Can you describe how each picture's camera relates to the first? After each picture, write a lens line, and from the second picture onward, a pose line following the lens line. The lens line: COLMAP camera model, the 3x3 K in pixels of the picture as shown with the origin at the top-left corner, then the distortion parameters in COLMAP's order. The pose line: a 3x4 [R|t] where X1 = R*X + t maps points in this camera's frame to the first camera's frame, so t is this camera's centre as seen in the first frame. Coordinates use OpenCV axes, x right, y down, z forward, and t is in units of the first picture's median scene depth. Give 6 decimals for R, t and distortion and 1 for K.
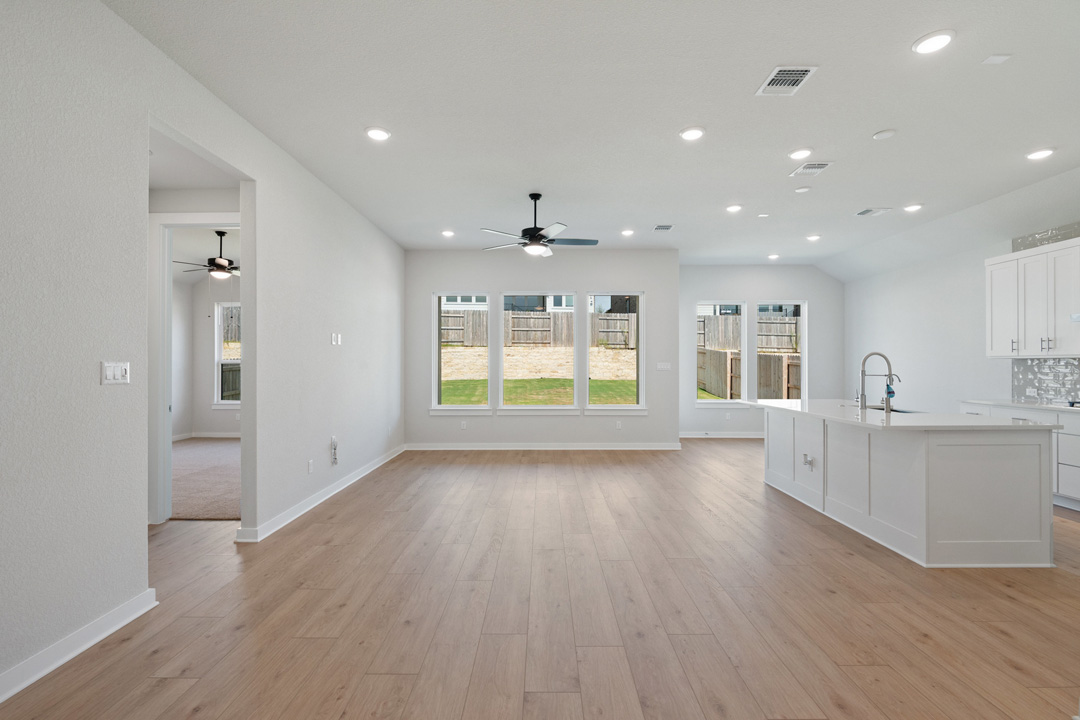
lens RADIAL K [[490.9, 0, 541.2], [0, 490.9, 361.3], [0, 0, 1]] dist [-0.000255, -0.004090]
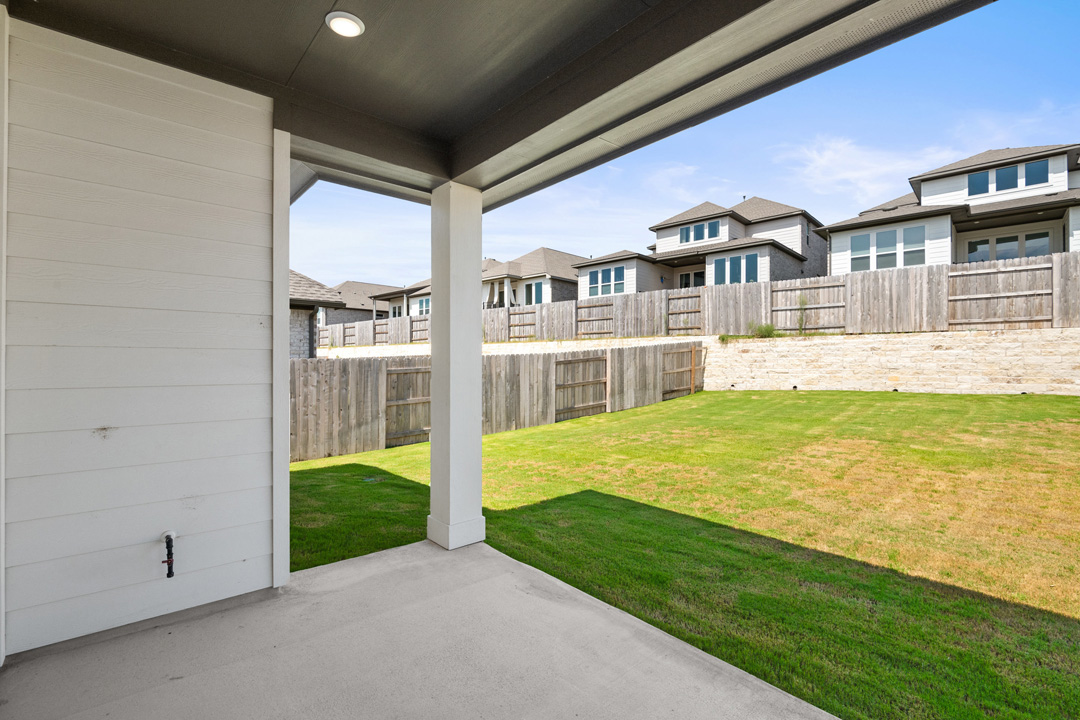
lens RADIAL K [[490.9, 0, 544.9], [0, 490.9, 362.0], [0, 0, 1]] dist [-0.000255, -0.004090]
pose [[0.657698, -0.001449, -0.753280, 0.173925], [0.003444, 0.999993, 0.001083, 0.003750], [0.753274, -0.003306, 0.657699, 1.075922]]
